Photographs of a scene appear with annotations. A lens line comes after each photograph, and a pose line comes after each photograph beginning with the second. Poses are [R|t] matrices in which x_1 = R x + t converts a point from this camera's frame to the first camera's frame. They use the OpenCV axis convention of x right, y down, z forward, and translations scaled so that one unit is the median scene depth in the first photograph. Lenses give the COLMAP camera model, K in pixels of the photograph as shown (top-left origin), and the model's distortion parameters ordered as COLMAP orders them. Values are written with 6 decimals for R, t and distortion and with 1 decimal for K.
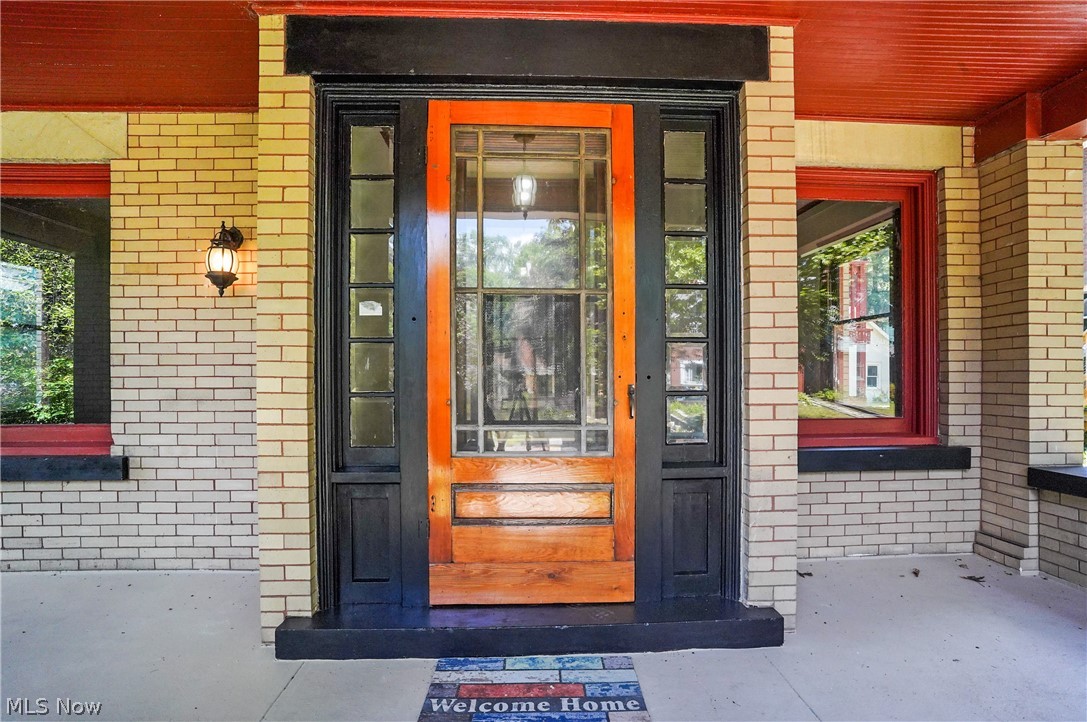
lens RADIAL K [[560.9, 0, 543.5], [0, 560.9, 361.0], [0, 0, 1]] dist [-0.001904, 0.000228]
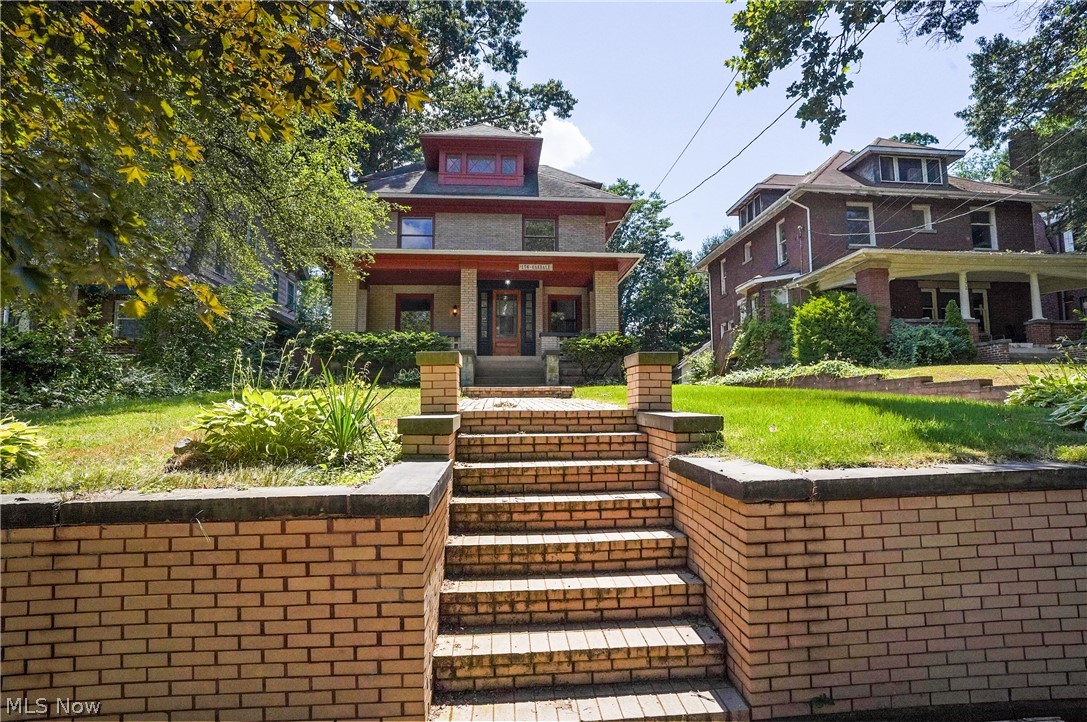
lens RADIAL K [[560.9, 0, 543.5], [0, 560.9, 361.0], [0, 0, 1]] dist [-0.001904, 0.000228]
pose [[0.999818, 0.001307, 0.019056, 0.306040], [-0.000051, 0.997837, -0.065741, 0.902675], [-0.019100, 0.065728, 0.997655, -6.008192]]
